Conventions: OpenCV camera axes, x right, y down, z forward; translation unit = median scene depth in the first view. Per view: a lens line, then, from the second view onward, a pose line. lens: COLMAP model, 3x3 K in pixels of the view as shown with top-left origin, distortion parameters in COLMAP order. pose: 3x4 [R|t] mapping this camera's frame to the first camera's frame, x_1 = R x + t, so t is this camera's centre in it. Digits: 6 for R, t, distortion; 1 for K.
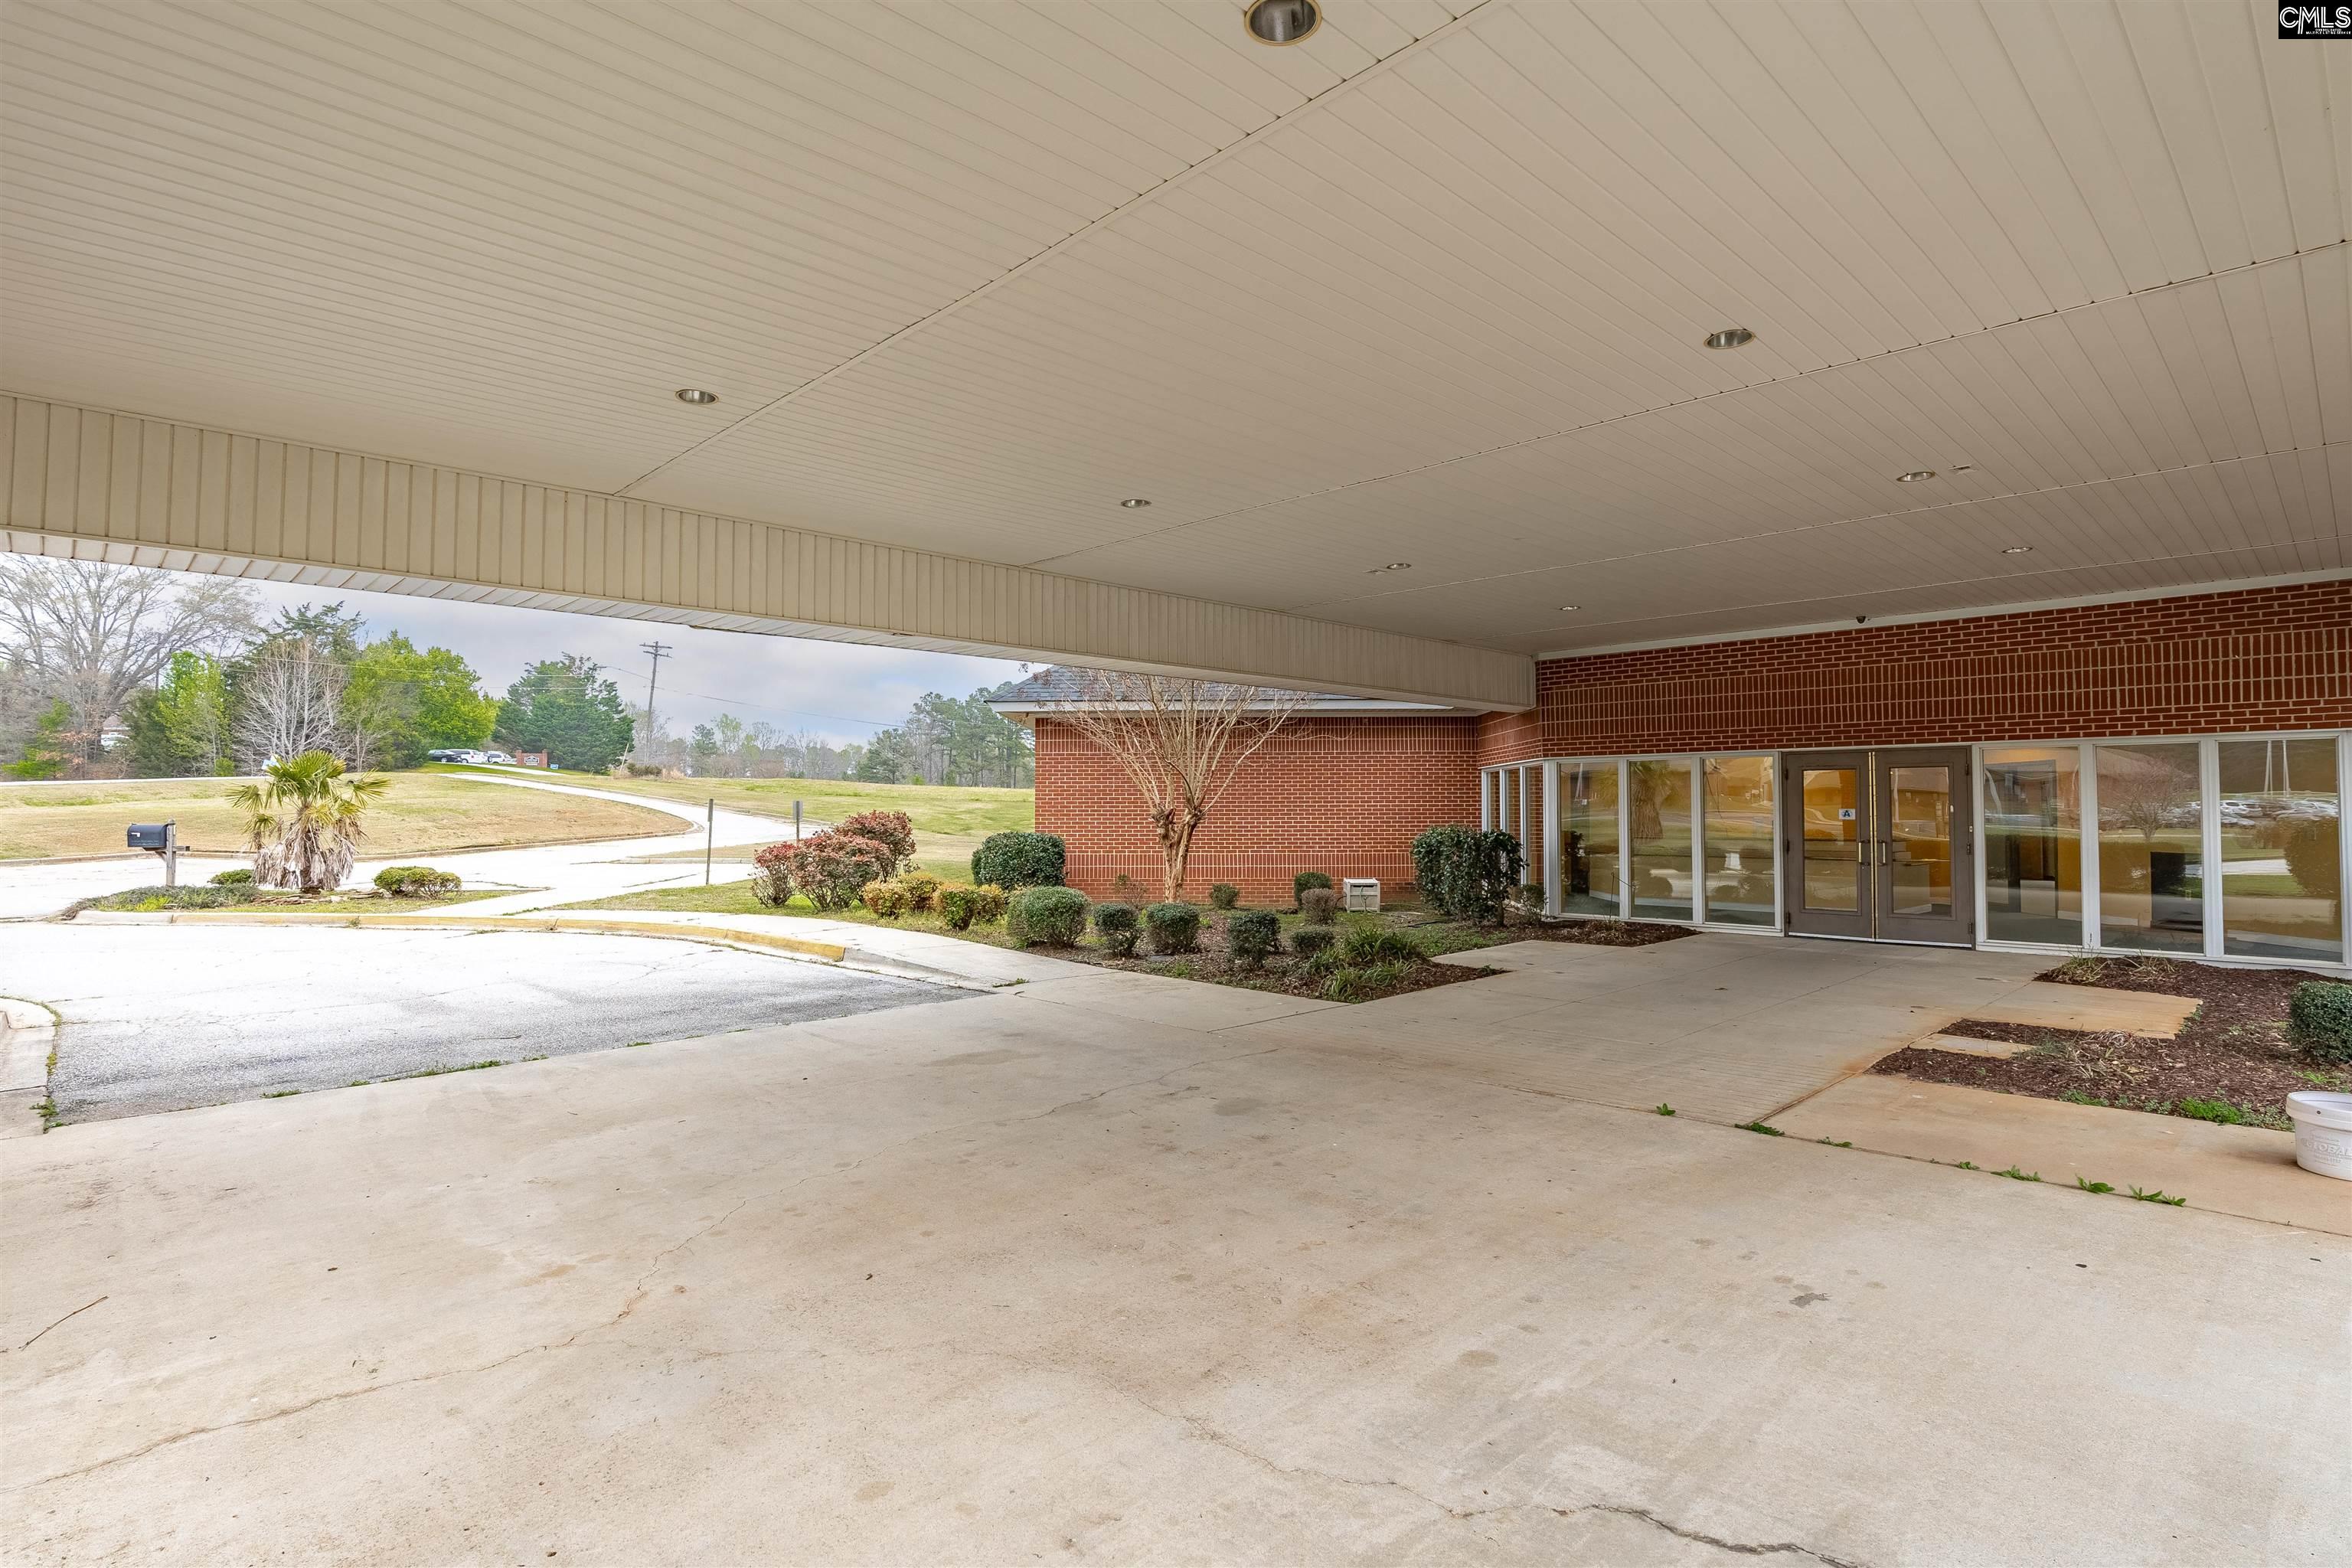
lens RADIAL K [[1113.5, 0, 1171.4], [0, 1113.5, 775.3], [0, 0, 1]] dist [-0.038956, 0.011163]
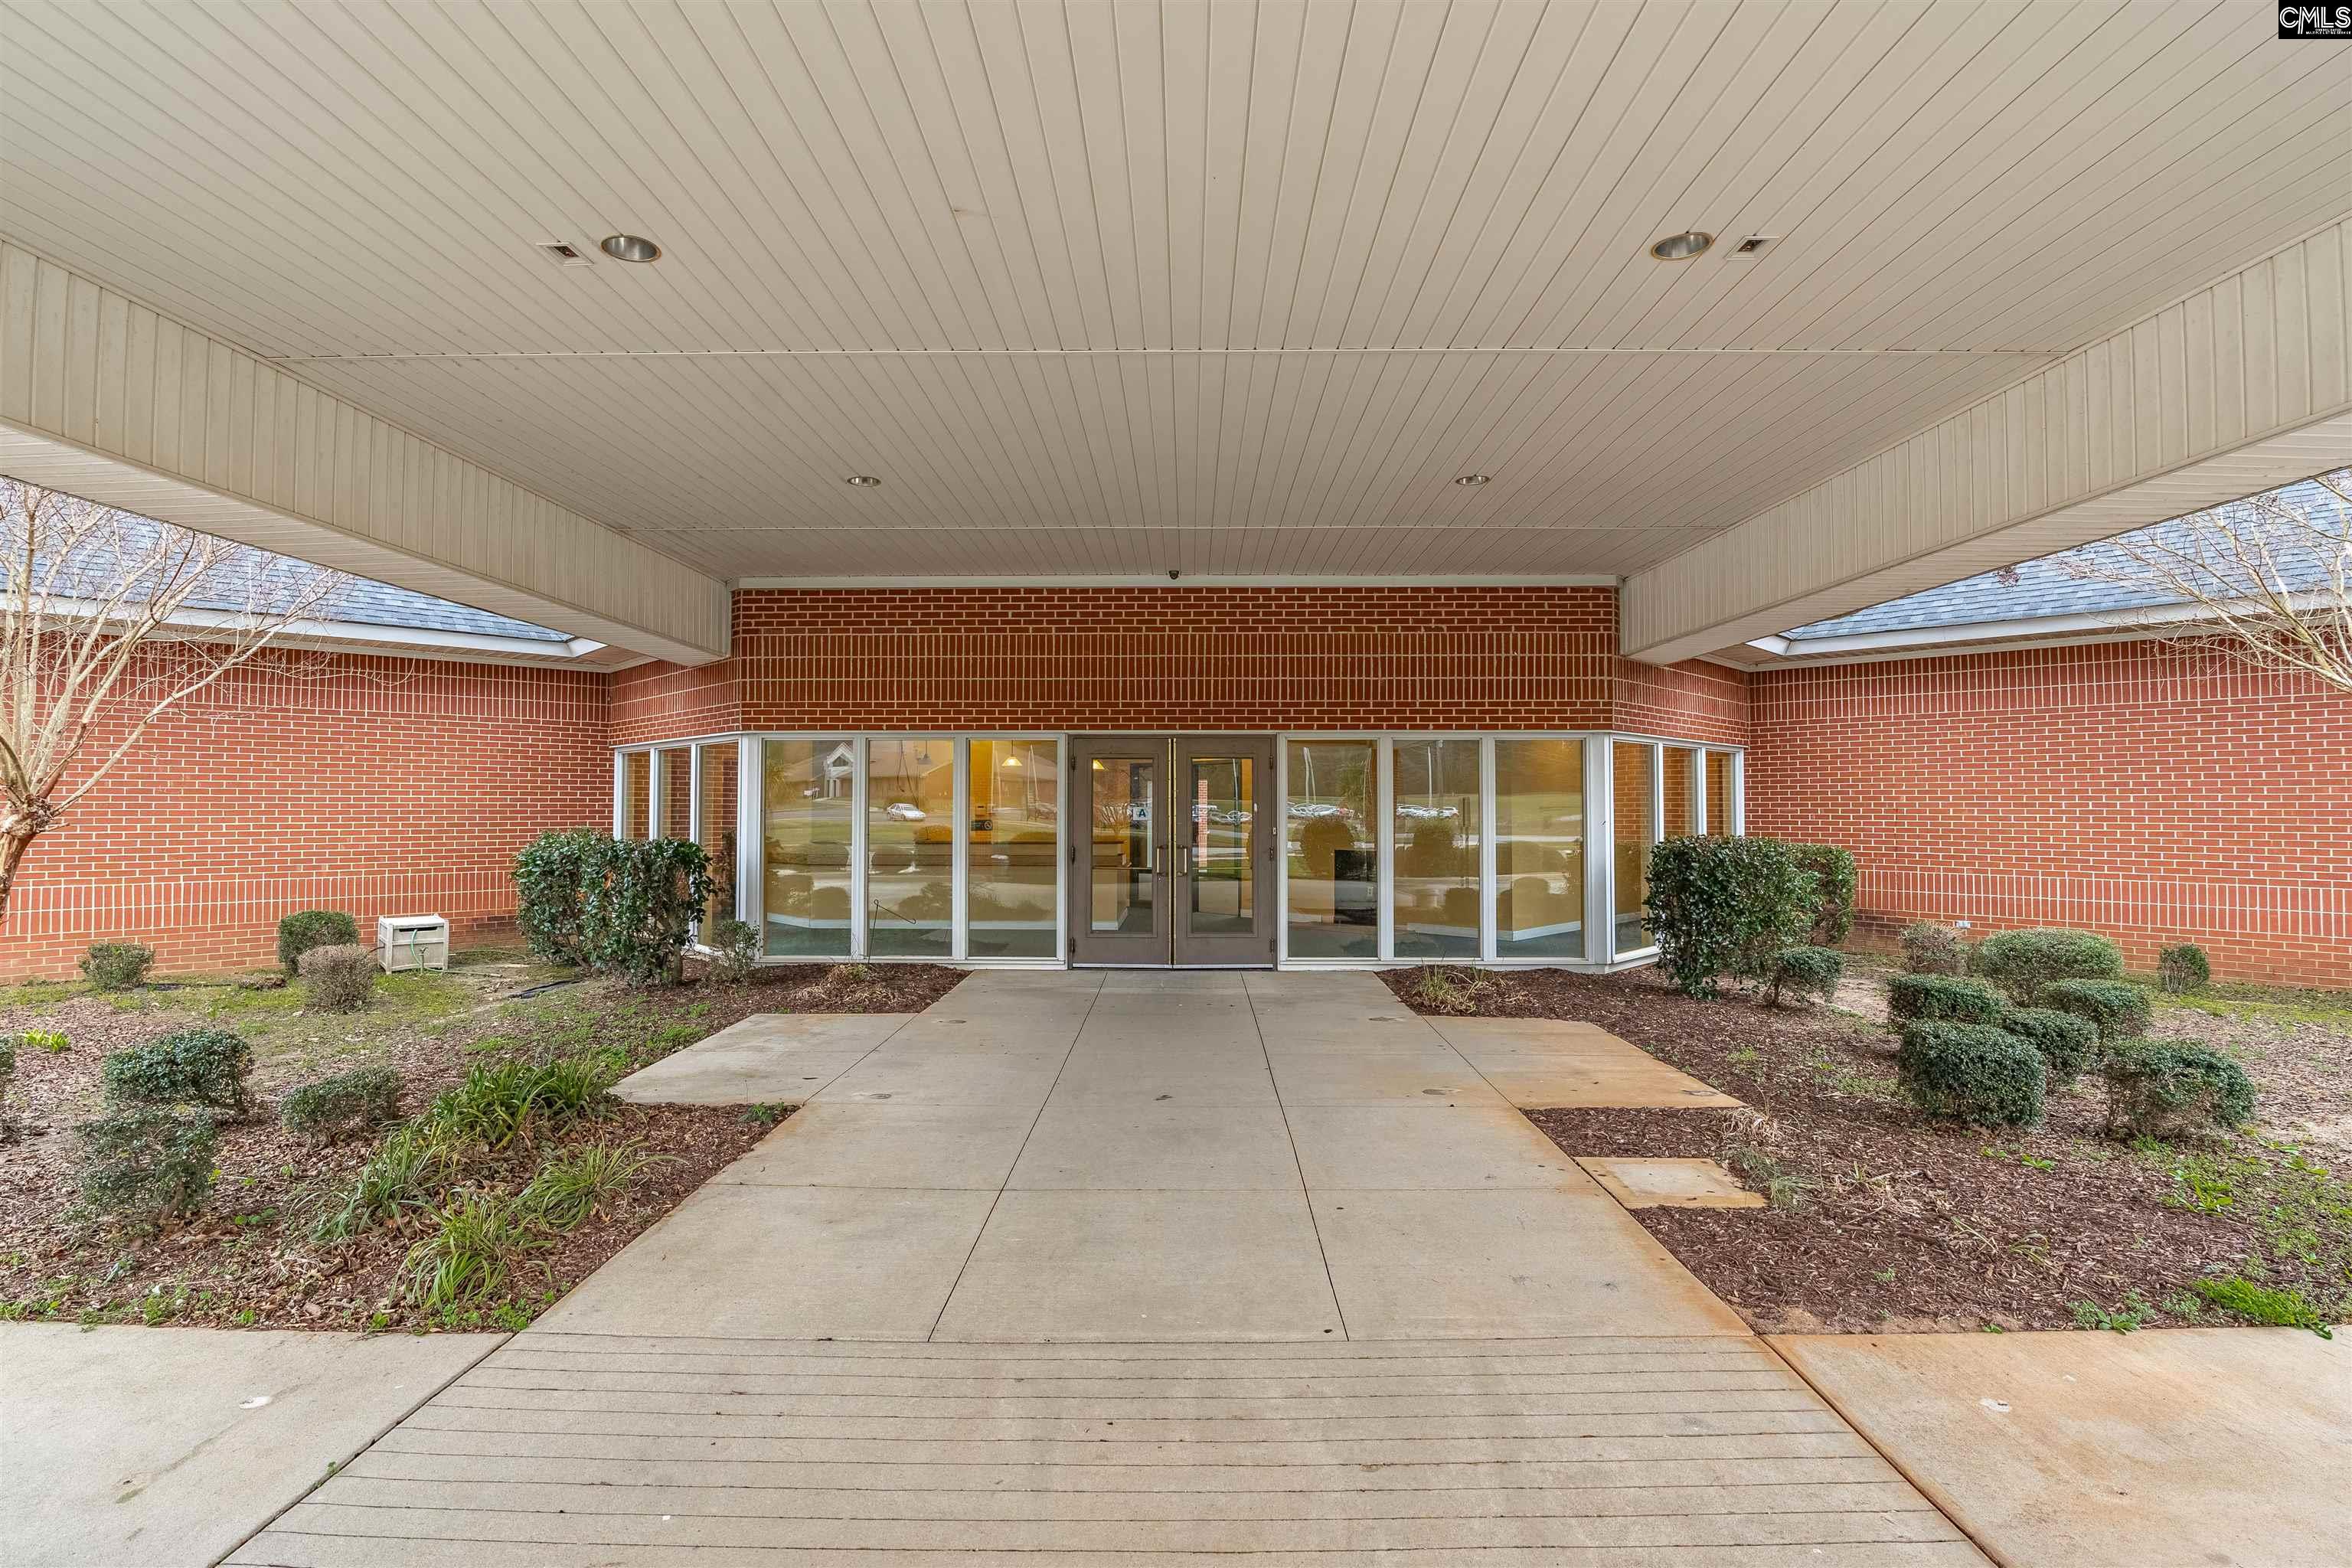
lens RADIAL K [[1113.5, 0, 1171.4], [0, 1113.5, 775.3], [0, 0, 1]] dist [-0.038956, 0.011163]
pose [[0.694951, 0.022944, 0.718691, 0.032386], [-0.024240, 0.999670, -0.008475, 0.012237], [-0.718648, -0.011532, 0.695278, 0.373528]]
